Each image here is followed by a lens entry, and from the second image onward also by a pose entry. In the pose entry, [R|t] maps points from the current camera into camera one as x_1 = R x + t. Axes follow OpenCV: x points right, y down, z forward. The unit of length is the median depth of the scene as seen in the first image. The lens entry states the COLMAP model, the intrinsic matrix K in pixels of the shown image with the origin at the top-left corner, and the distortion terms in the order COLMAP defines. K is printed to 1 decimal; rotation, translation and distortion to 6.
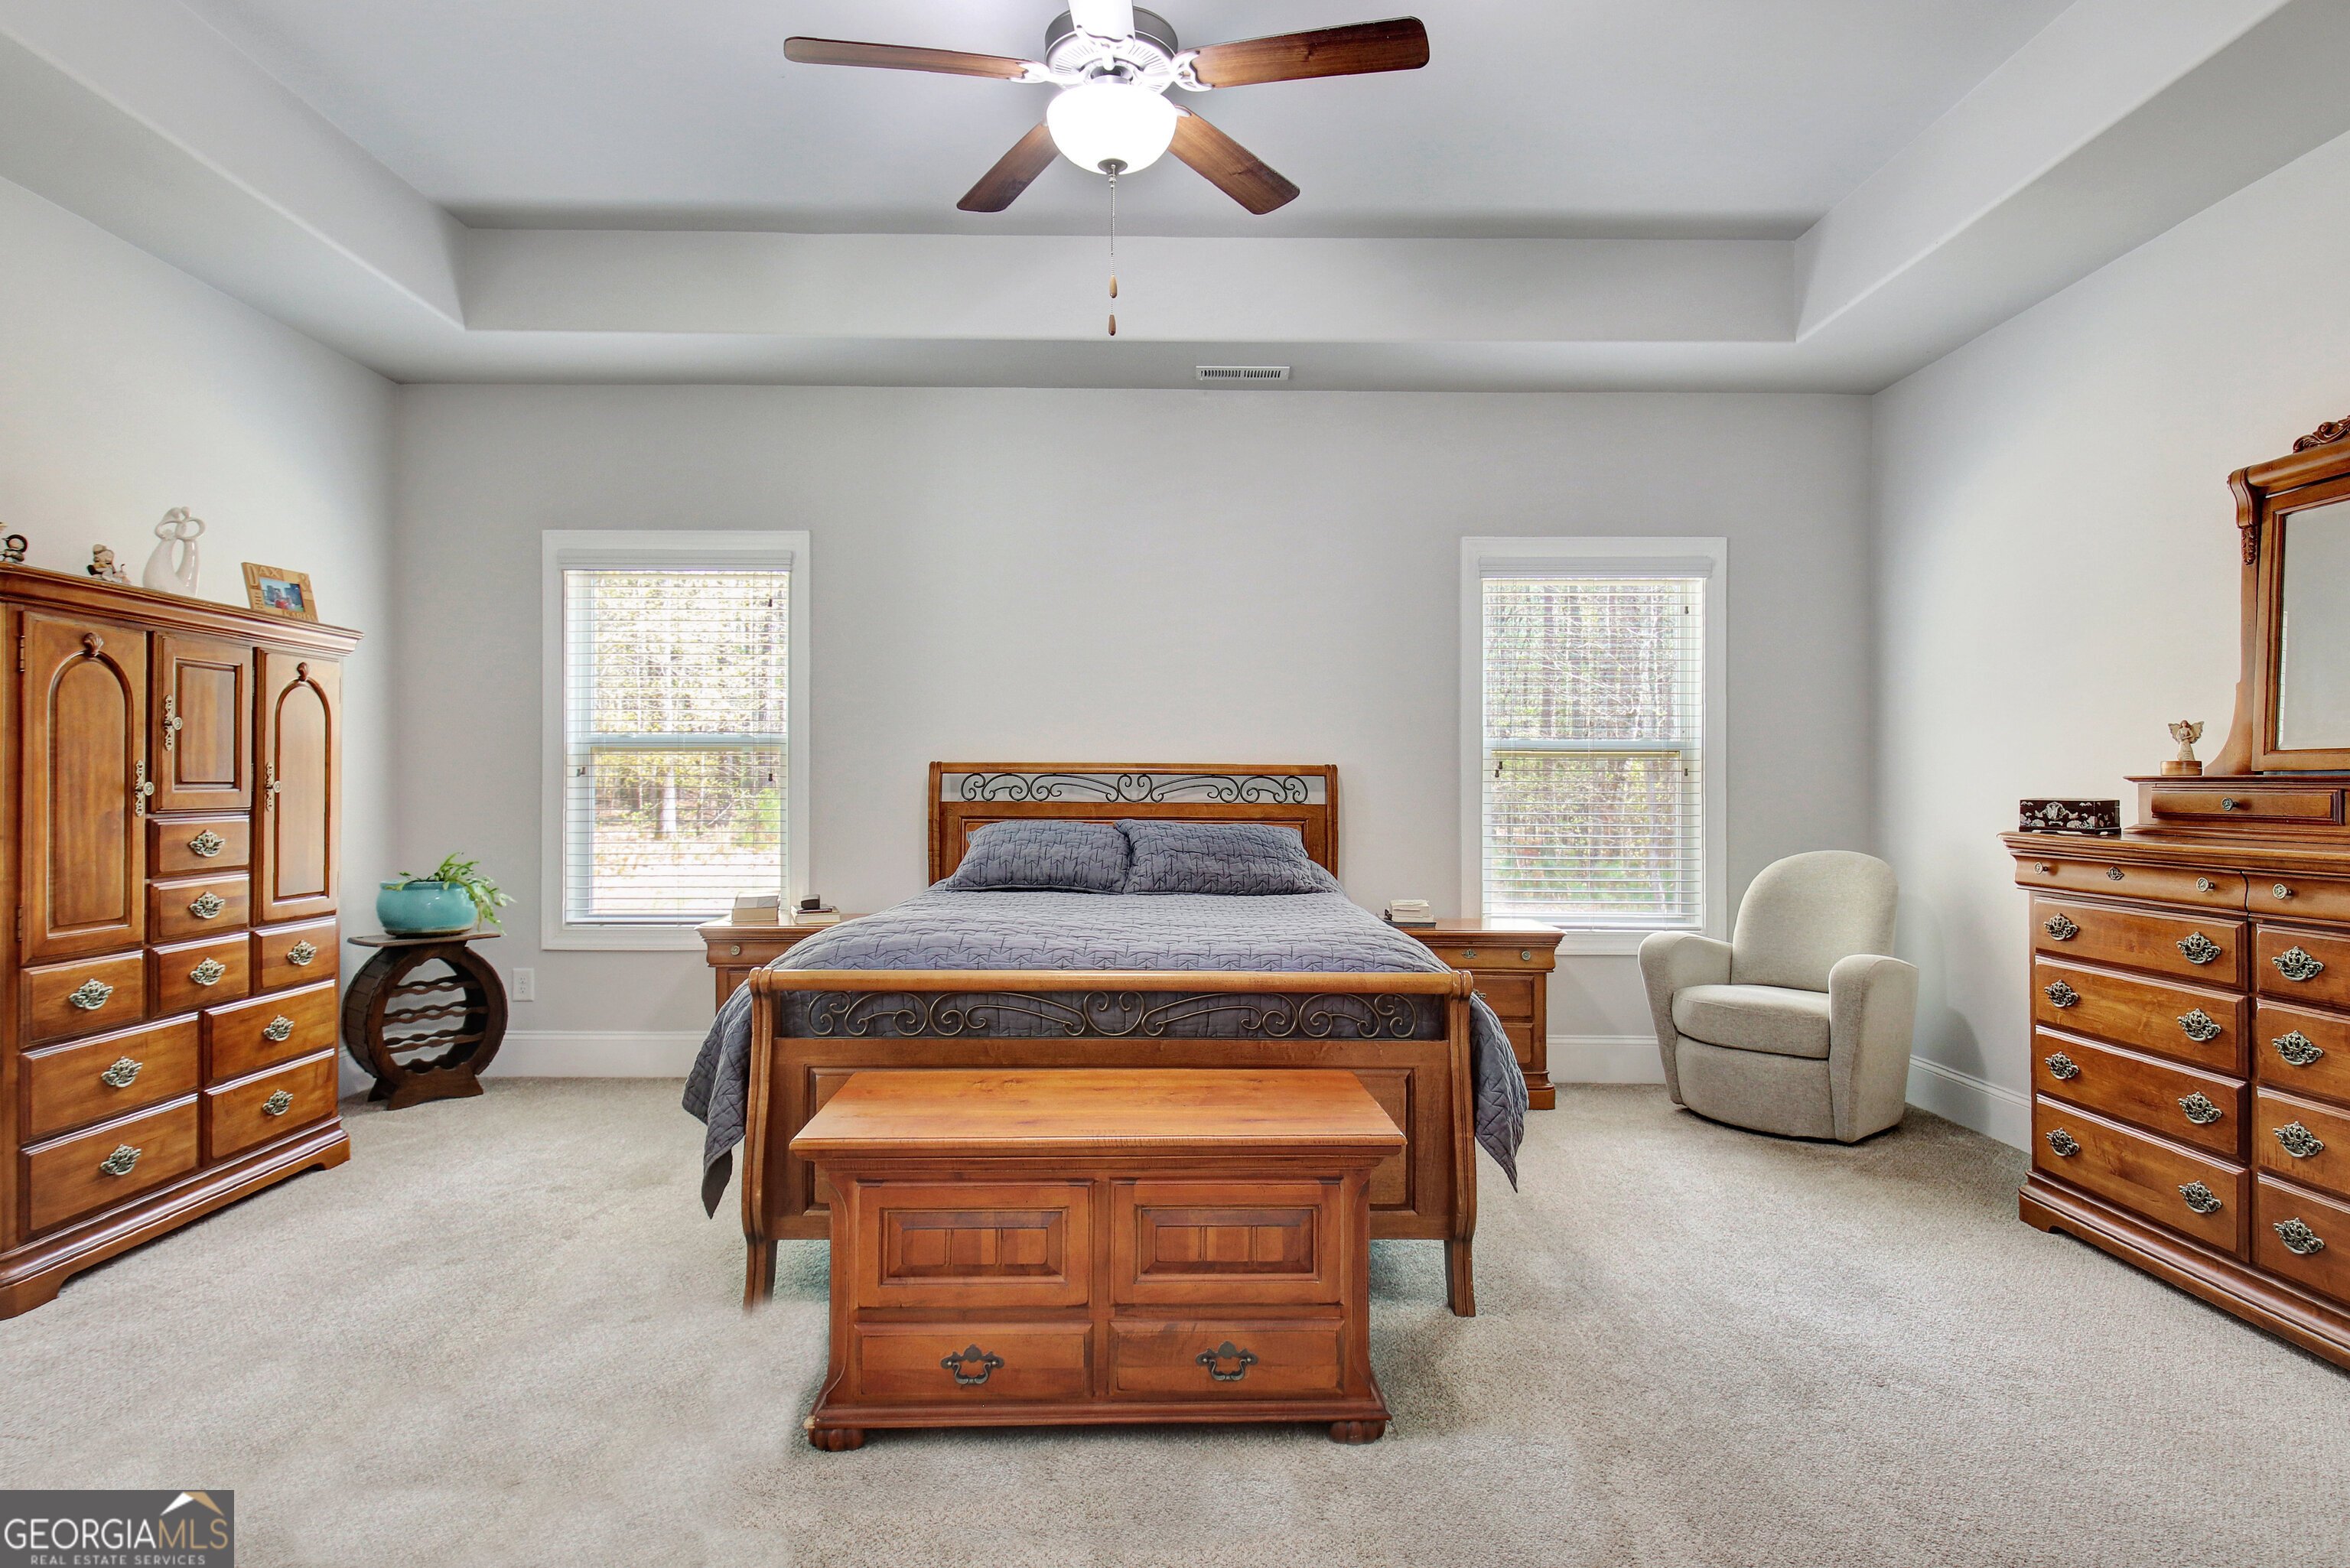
lens RADIAL K [[1260.1, 0, 1175.0], [0, 1260.1, 784.0], [0, 0, 1]] dist [0.011596, -0.000324]
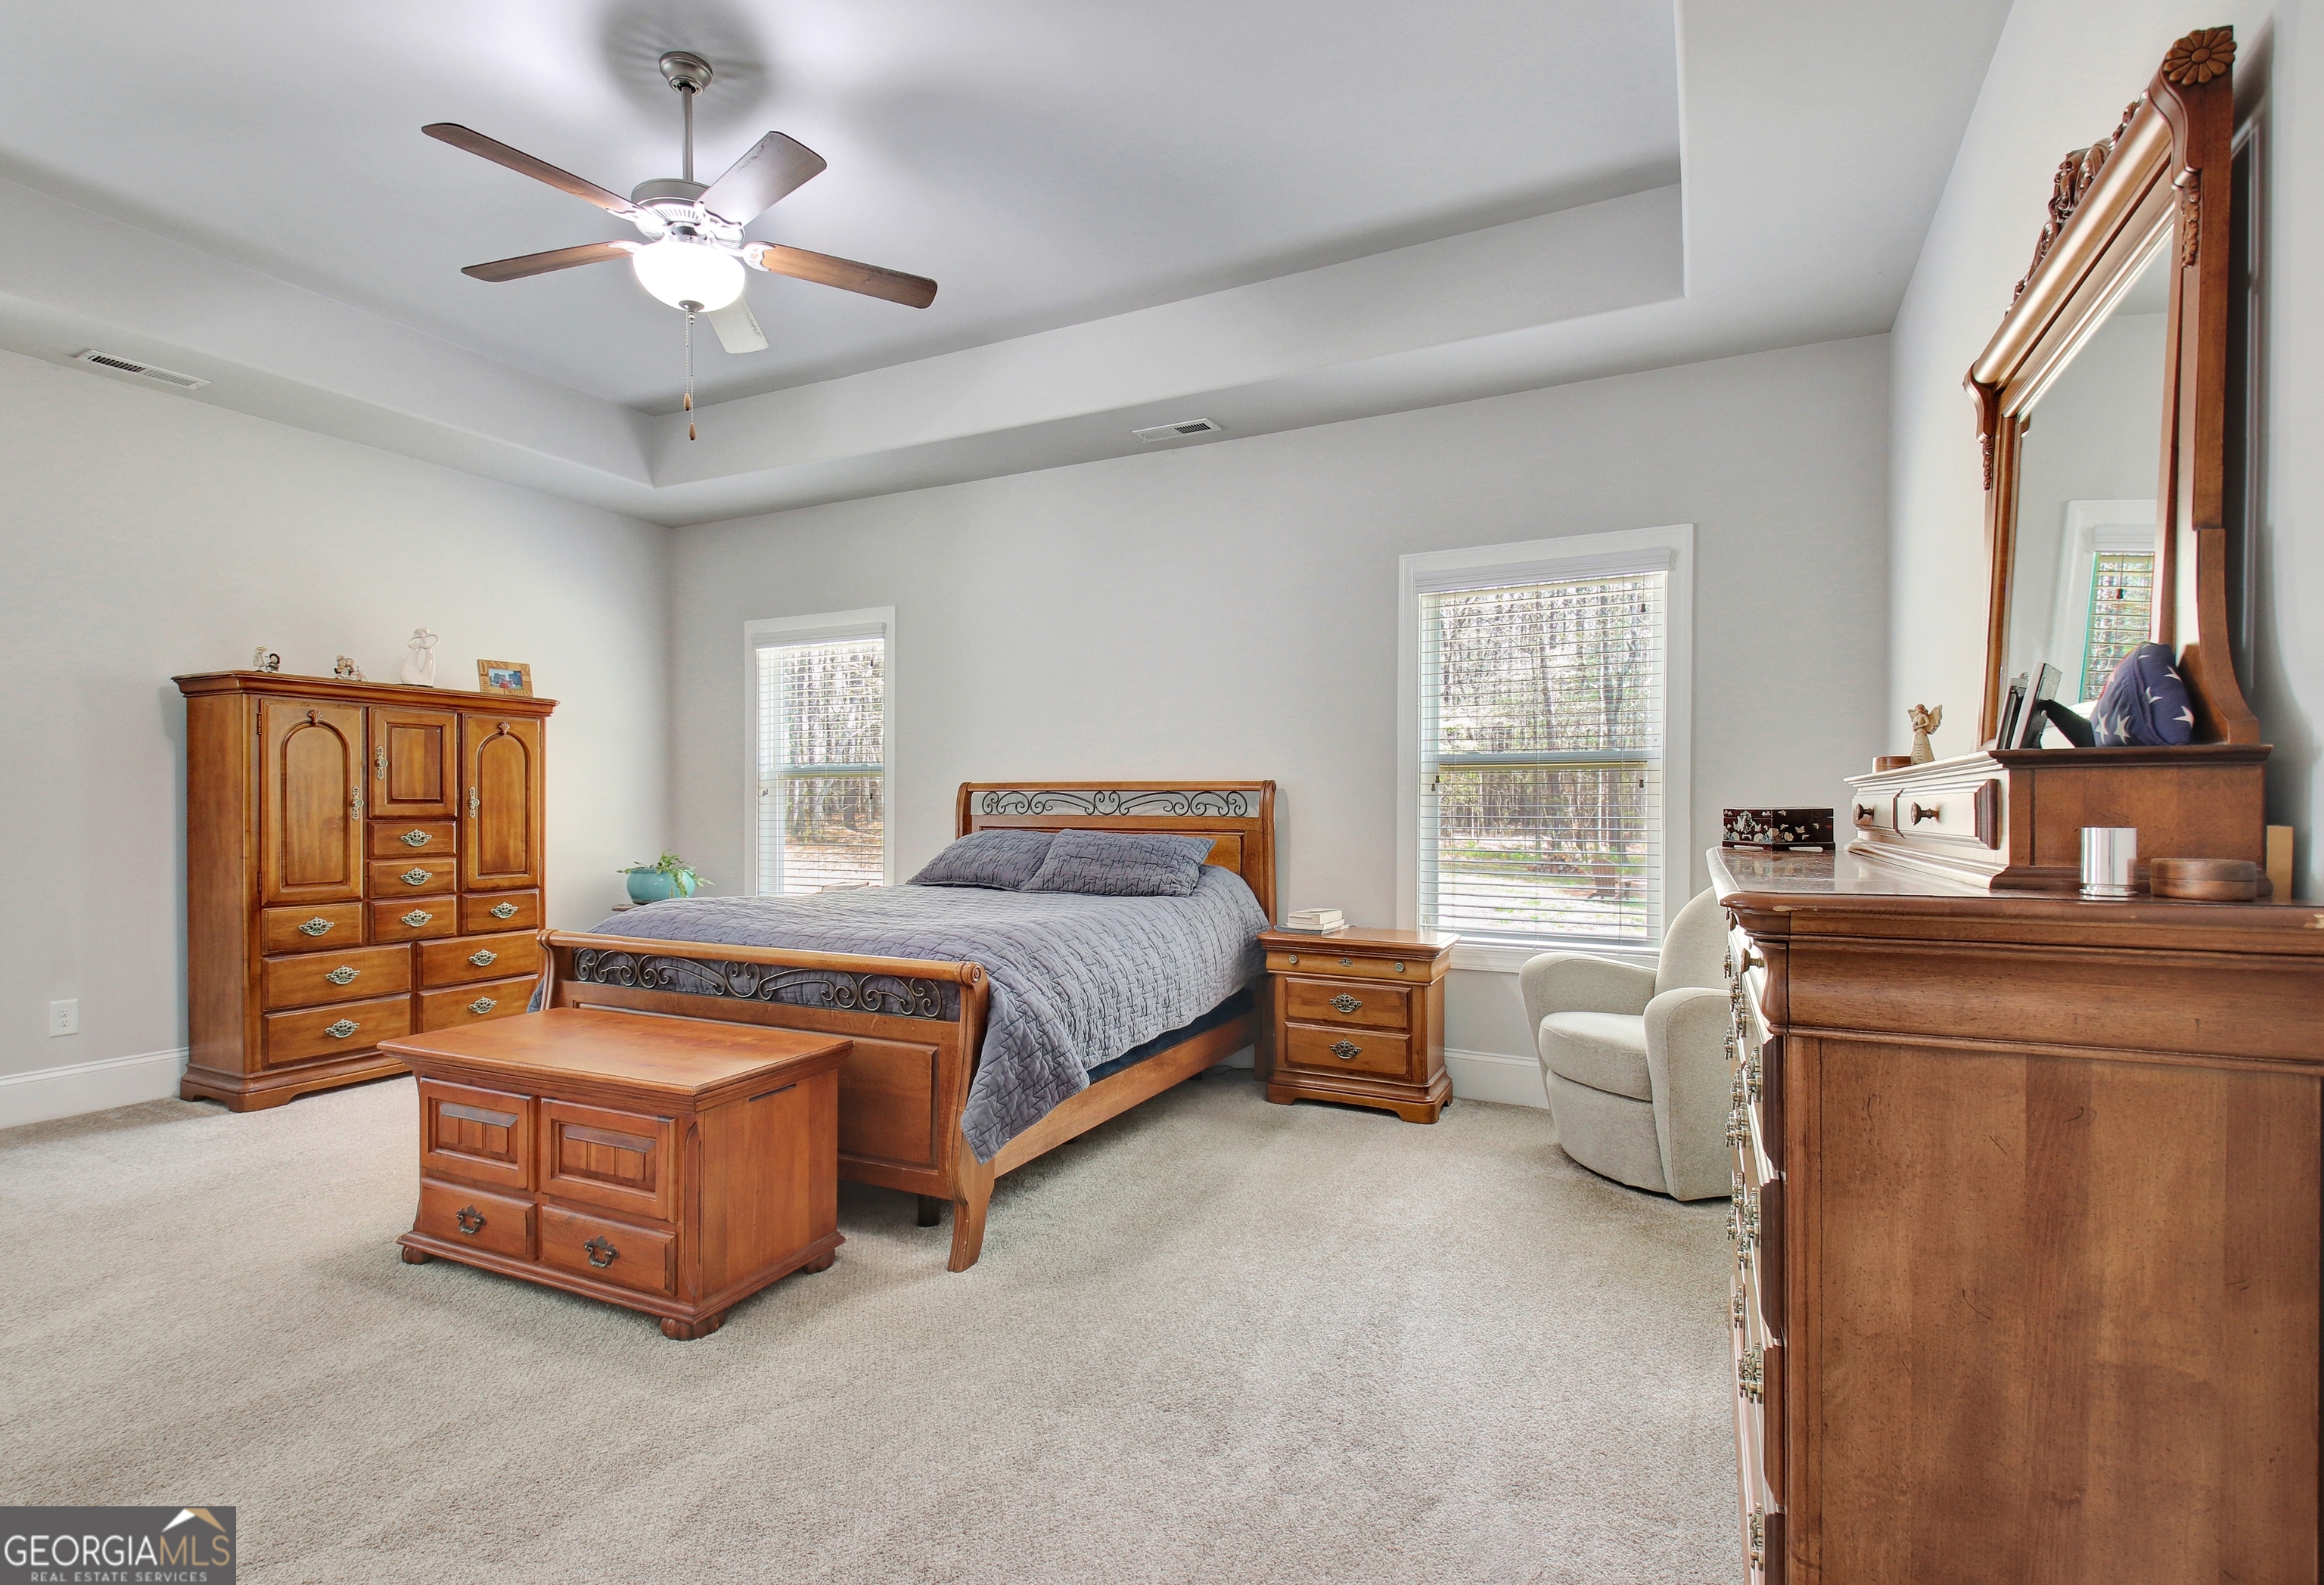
lens RADIAL K [[1099.4, 0, 1162.2], [0, 1099.4, 808.9], [0, 0, 1]] dist [0.018963, -0.000175]
pose [[0.889478, -0.001803, -0.456975, 0.626145], [0.002899, 0.999994, 0.001696, 0.009271], [0.456969, -0.002833, 0.889478, 0.164068]]
